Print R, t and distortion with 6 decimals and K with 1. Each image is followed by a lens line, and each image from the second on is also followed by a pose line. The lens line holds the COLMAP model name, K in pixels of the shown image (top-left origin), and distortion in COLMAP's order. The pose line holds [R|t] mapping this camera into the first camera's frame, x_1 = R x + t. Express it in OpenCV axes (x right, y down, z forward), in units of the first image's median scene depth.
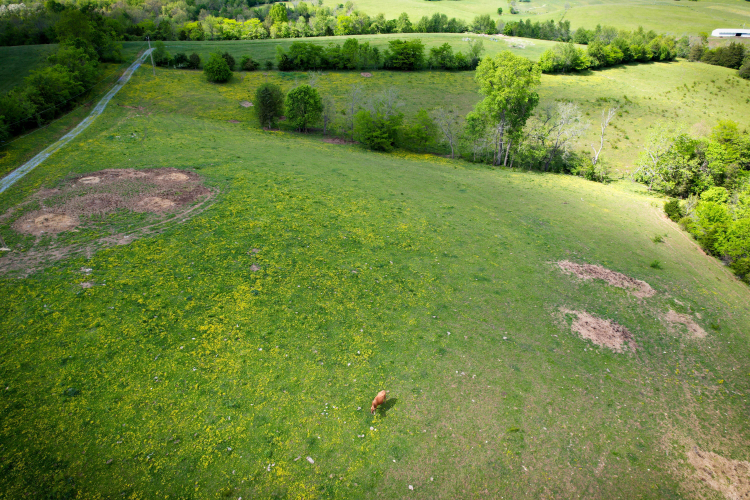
lens RADIAL K [[479.4, 0, 368.7], [0, 479.4, 250.6], [0, 0, 1]] dist [-0.059474, 0.038390]
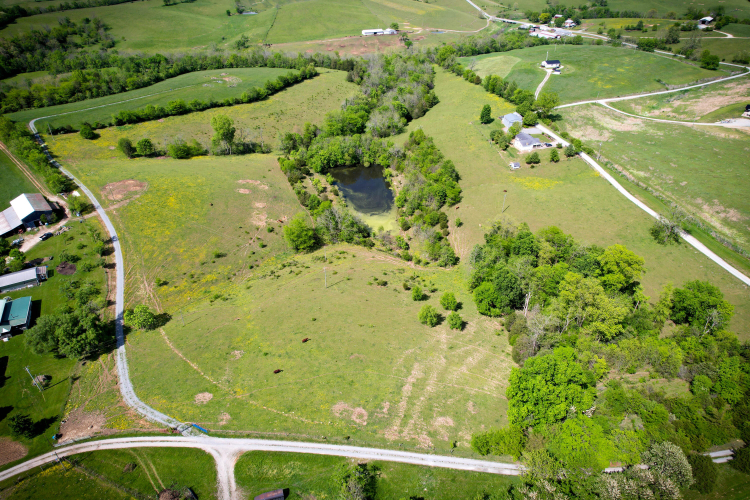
lens RADIAL K [[479.4, 0, 371.3], [0, 479.4, 246.6], [0, 0, 1]] dist [-0.059474, 0.038390]
pose [[0.885052, -0.265598, 0.382284, -0.130667], [0.237349, 0.963957, 0.120222, 0.138661], [-0.400435, -0.015668, 0.916191, -1.306799]]
